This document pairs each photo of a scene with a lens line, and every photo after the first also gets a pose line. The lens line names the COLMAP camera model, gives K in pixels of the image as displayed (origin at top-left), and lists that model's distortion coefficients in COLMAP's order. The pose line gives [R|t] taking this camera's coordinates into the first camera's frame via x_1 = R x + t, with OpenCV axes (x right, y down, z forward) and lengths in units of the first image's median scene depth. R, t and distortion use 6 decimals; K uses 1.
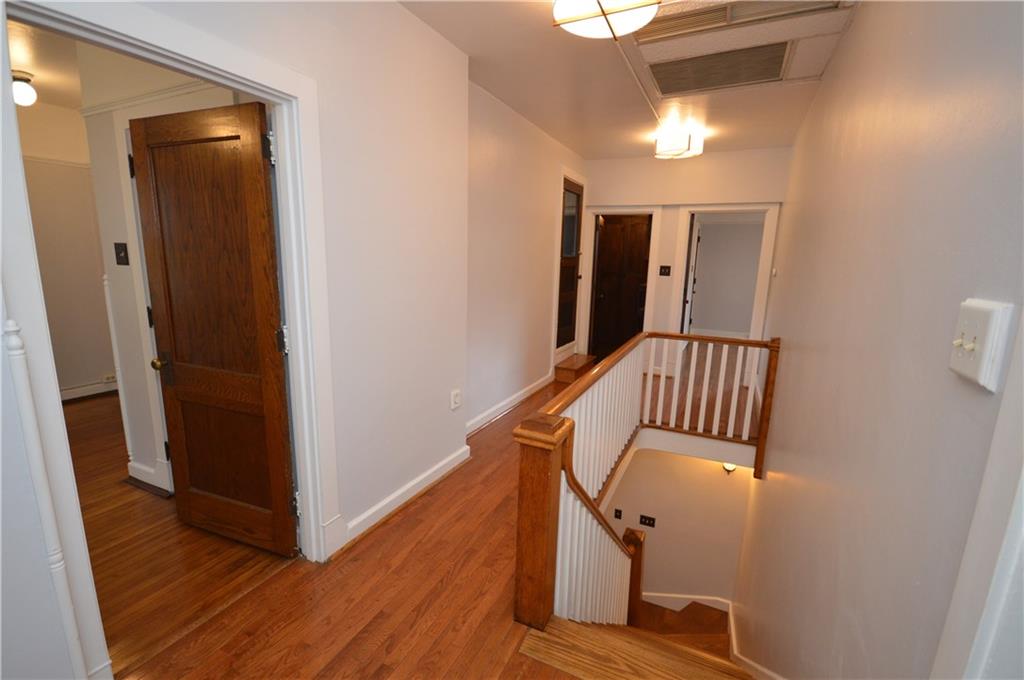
lens RADIAL K [[456.1, 0, 508.9], [0, 456.1, 345.1], [0, 0, 1]] dist [-0.003226, -0.000370]
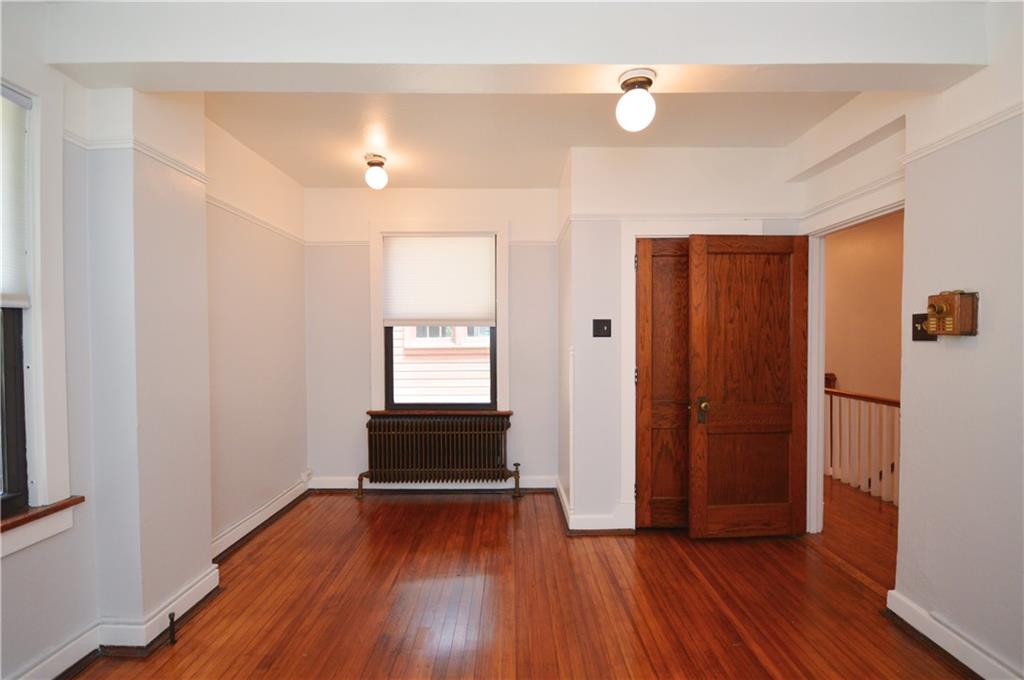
lens RADIAL K [[456.1, 0, 508.9], [0, 456.1, 345.1], [0, 0, 1]] dist [-0.003226, -0.000370]
pose [[0.880430, -0.033053, 0.473023, -2.055429], [0.115788, 0.982355, -0.146870, -0.006746], [-0.459822, 0.184079, 0.868722, 0.083172]]
